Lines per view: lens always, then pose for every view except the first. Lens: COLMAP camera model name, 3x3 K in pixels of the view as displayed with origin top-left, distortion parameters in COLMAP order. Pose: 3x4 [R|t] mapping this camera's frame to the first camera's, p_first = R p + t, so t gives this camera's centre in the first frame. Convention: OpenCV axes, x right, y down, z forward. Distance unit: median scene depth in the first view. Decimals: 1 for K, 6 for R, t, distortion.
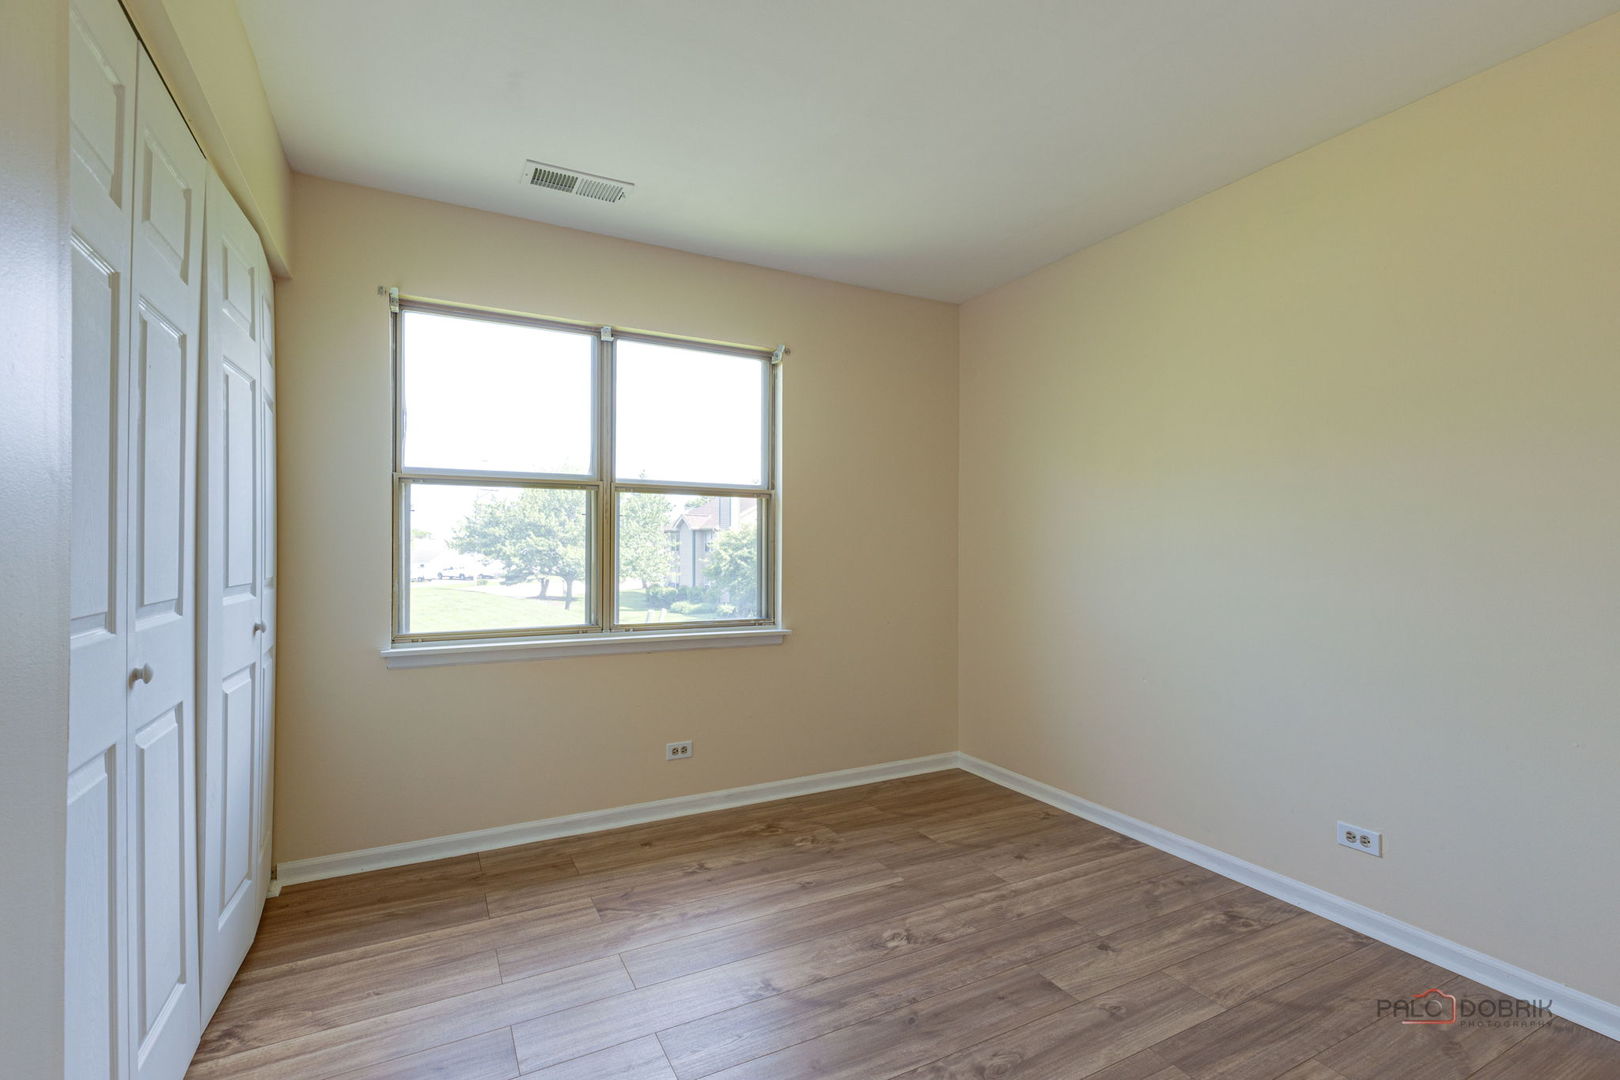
lens RADIAL K [[732.2, 0, 810.0], [0, 732.2, 543.4], [0, 0, 1]] dist [0.012129, -0.002445]
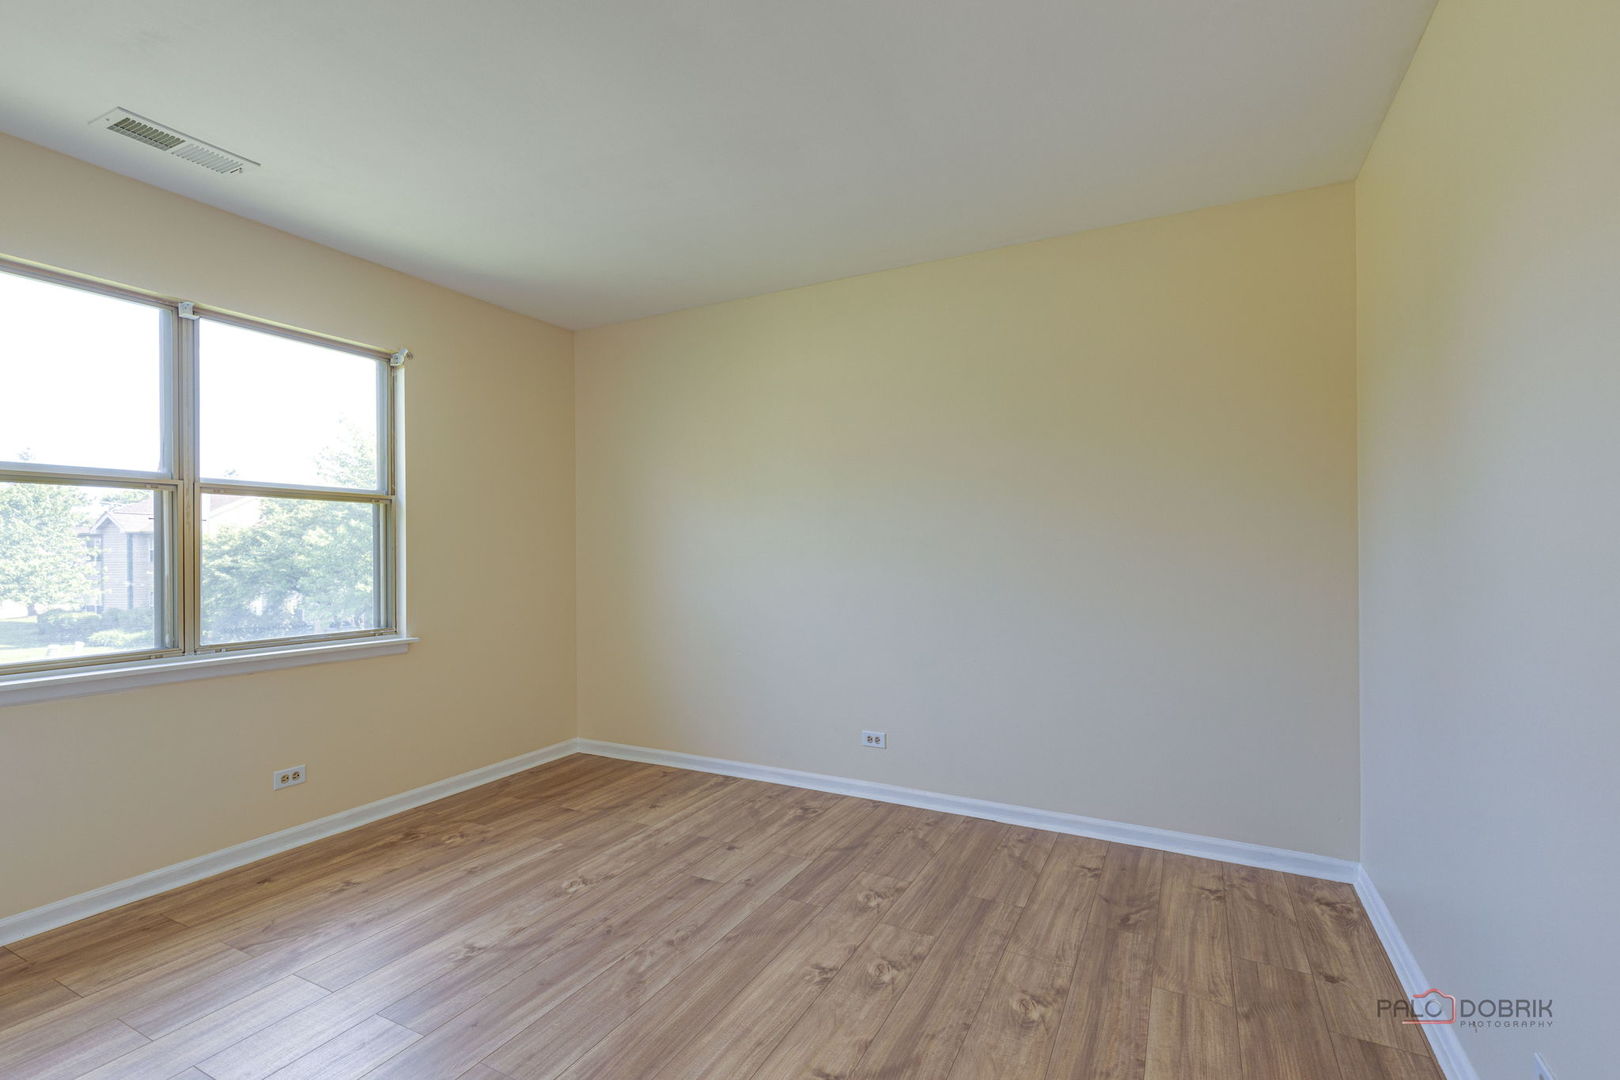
lens RADIAL K [[732.2, 0, 808.8], [0, 732.2, 544.1], [0, 0, 1]] dist [0.012129, -0.002445]
pose [[0.823664, -0.005224, 0.567054, -0.184743], [0.007716, 0.999968, -0.001996, -0.002636], [-0.567025, 0.006020, 0.823678, -0.144823]]
